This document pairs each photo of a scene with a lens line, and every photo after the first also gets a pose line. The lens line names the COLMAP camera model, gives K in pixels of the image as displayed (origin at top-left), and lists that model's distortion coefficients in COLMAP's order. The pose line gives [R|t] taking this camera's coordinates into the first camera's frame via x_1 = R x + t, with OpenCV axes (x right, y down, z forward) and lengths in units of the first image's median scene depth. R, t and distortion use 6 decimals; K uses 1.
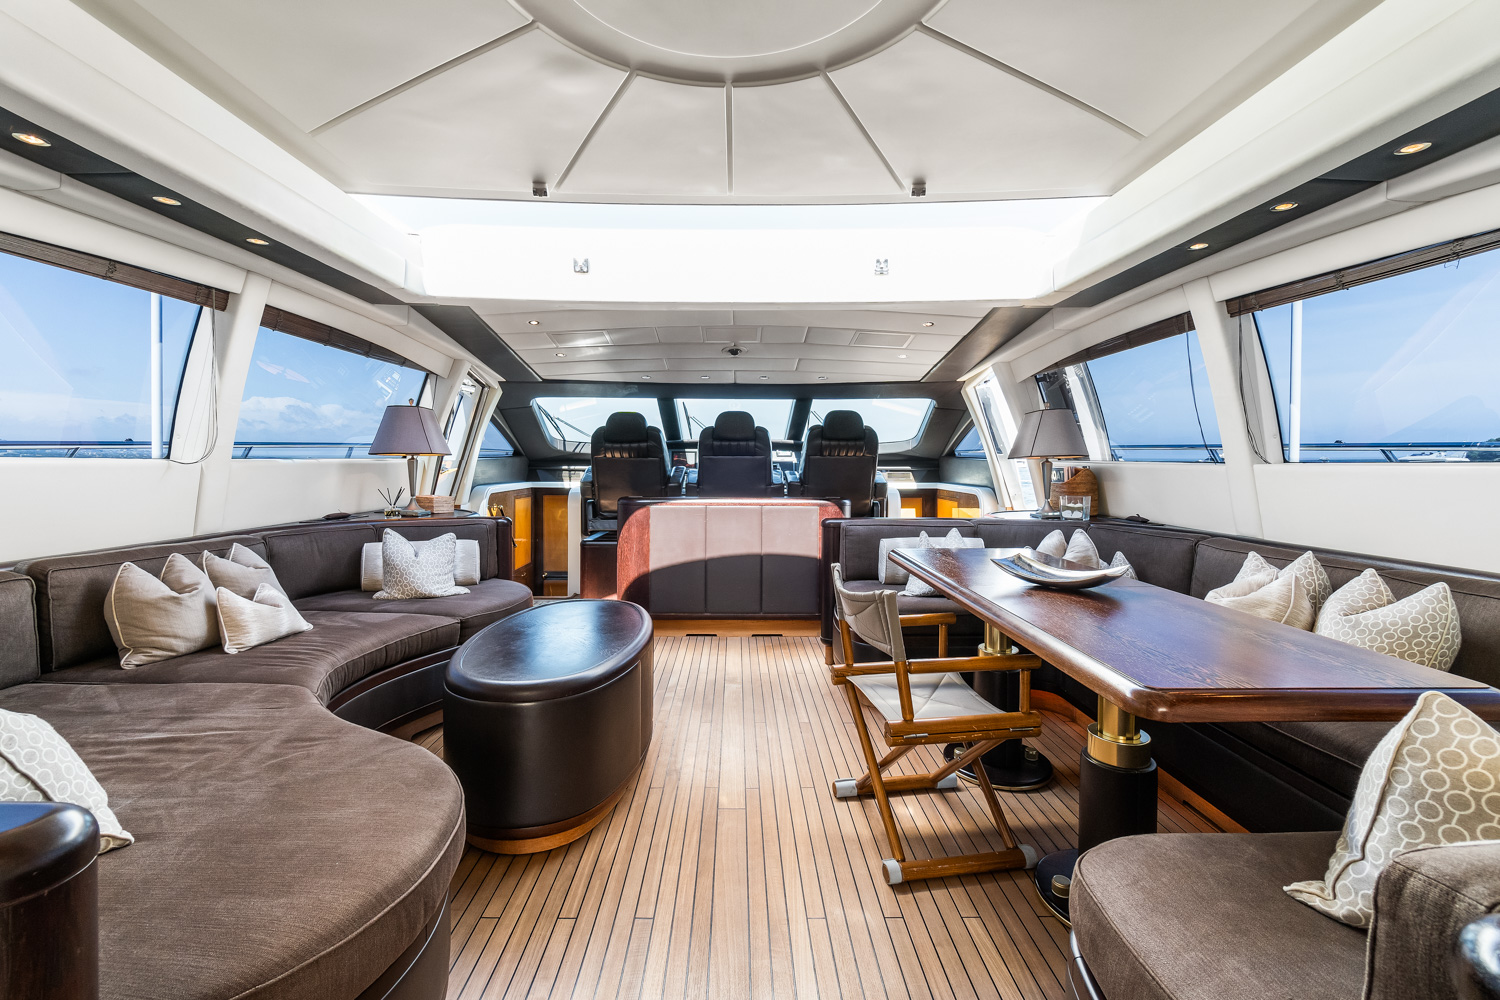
lens RADIAL K [[659.2, 0, 742.6], [0, 659.2, 475.9], [0, 0, 1]] dist [-0.009611, 0.000025]
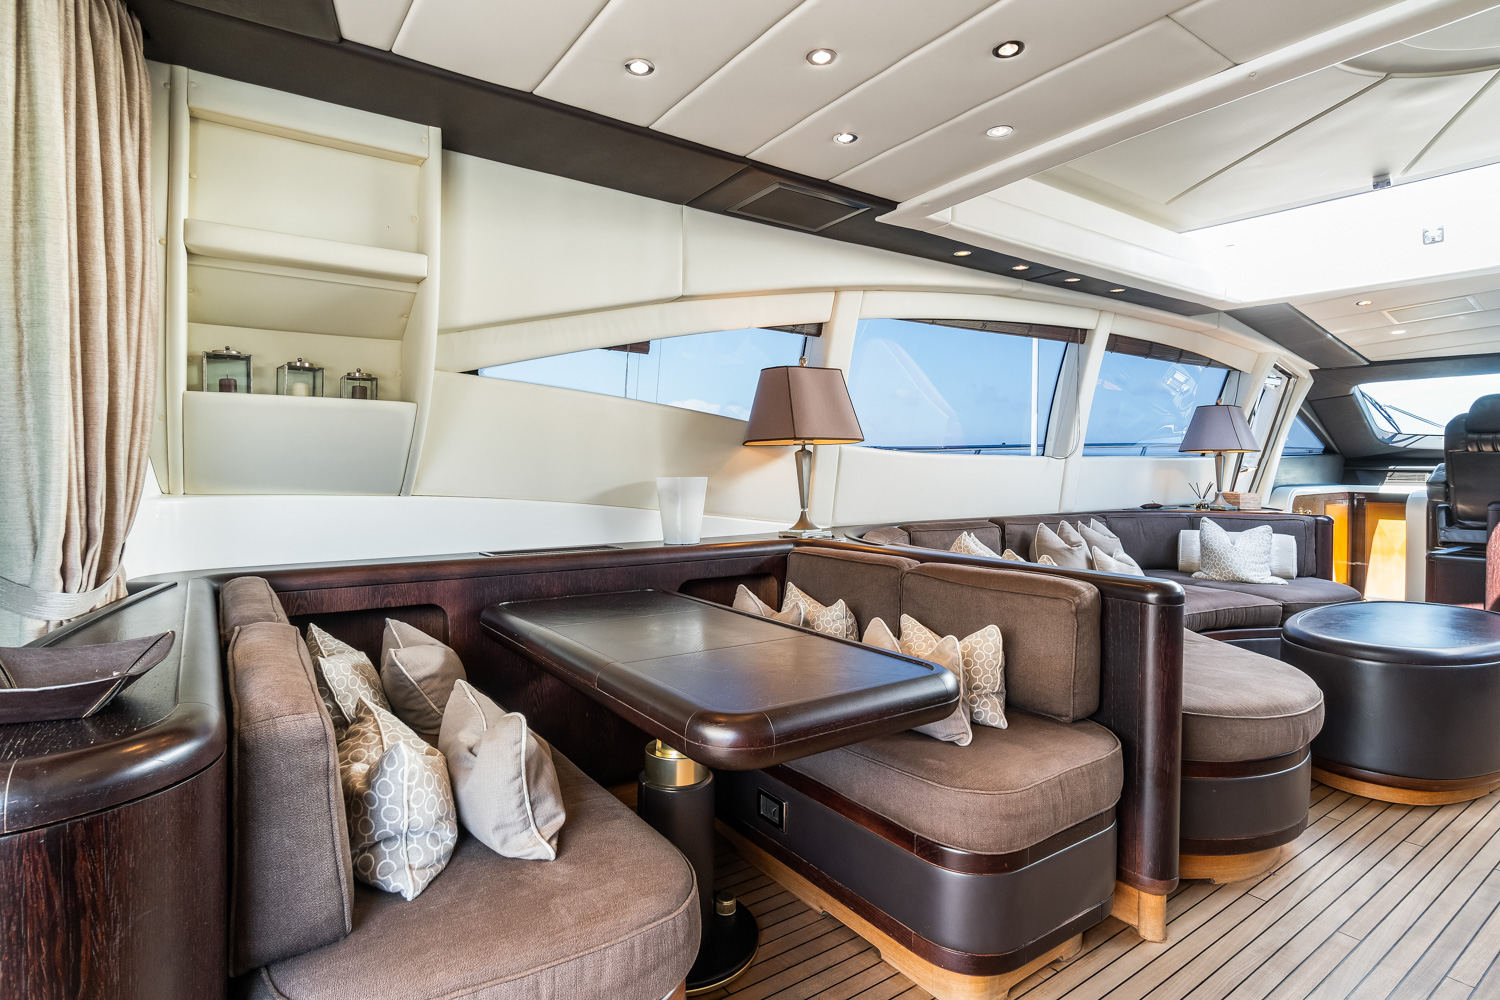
lens RADIAL K [[770.8, 0, 751.3], [0, 770.8, 474.1], [0, 0, 1]] dist [-0.001743, 0.001211]
pose [[0.576132, 0.007190, -0.817325, 0.073051], [-0.017068, 0.999849, -0.003235, 0.021015], [0.817179, 0.015814, 0.576168, -0.330218]]
